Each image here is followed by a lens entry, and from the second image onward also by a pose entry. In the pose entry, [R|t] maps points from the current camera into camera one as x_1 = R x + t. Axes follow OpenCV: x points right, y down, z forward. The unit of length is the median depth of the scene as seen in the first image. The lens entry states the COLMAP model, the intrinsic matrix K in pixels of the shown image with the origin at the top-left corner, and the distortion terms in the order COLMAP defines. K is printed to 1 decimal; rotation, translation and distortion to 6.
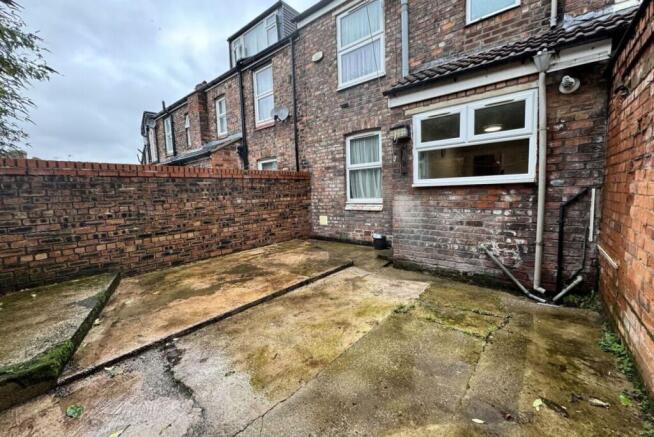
lens RADIAL K [[261.6, 0, 328.4], [0, 261.6, 216.5], [0, 0, 1]] dist [-0.001467, 0.000029]
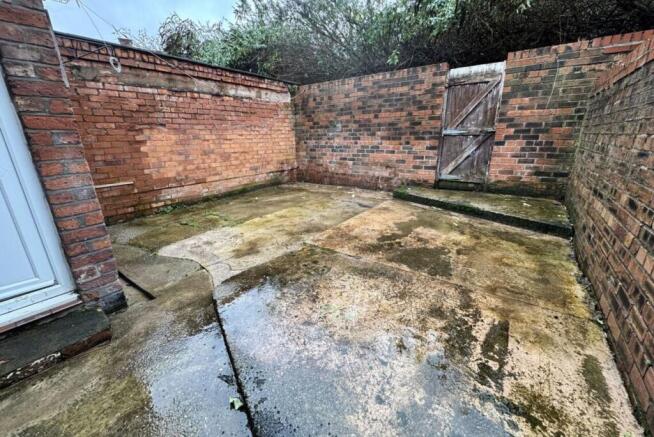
lens RADIAL K [[261.6, 0, 324.7], [0, 261.6, 217.7], [0, 0, 1]] dist [-0.001467, 0.000029]
pose [[-0.997979, 0.061194, -0.017153, -0.129370], [0.049785, 0.920532, 0.387481, -0.143413], [0.039501, 0.385844, -0.921718, 1.808786]]
